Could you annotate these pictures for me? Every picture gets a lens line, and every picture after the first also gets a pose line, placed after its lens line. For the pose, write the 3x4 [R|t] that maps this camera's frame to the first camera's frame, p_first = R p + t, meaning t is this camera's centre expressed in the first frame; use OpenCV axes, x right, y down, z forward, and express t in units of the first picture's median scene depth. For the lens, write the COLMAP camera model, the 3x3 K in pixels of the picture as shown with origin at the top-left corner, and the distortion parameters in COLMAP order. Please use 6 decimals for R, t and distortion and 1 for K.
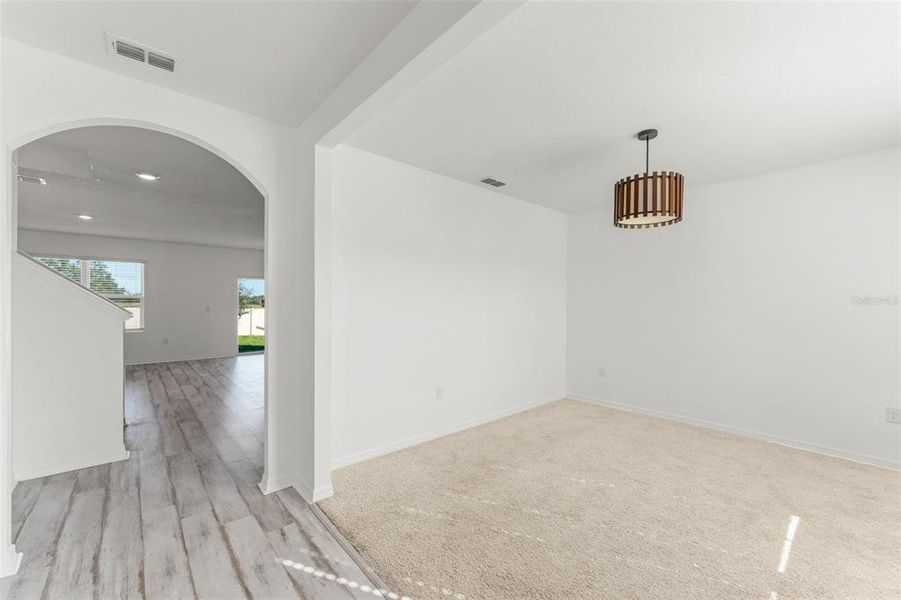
lens RADIAL K [[355.9, 0, 449.0], [0, 355.9, 302.5], [0, 0, 1]] dist [0.000114, 0.000175]
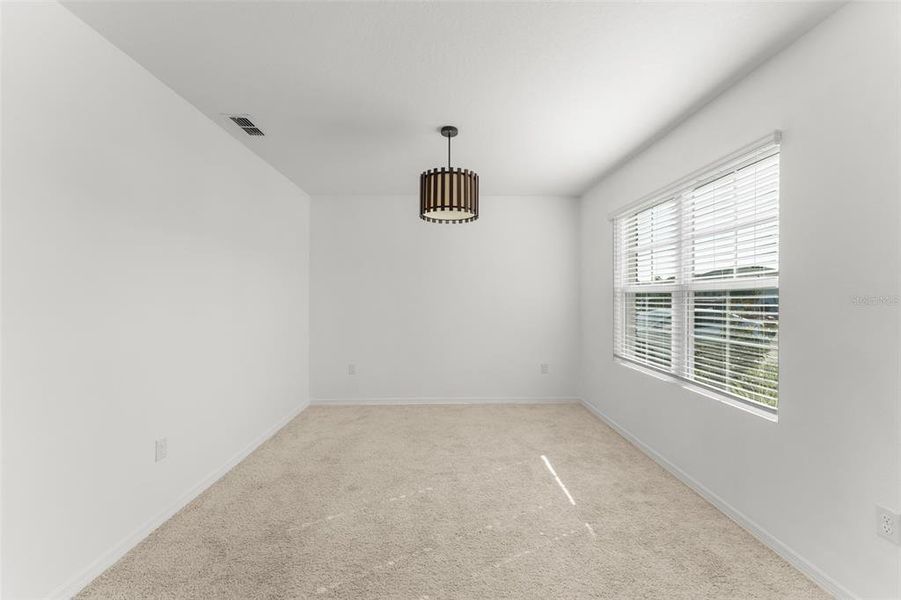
lens RADIAL K [[355.5, 0, 449.0], [0, 355.5, 296.7], [0, 0, 1]] dist [0.000843, 0.000203]
pose [[0.655282, -0.005744, 0.755362, -0.211084], [0.007302, 0.999973, 0.001270, 0.001411], [-0.755349, 0.004683, 0.655306, 0.322331]]
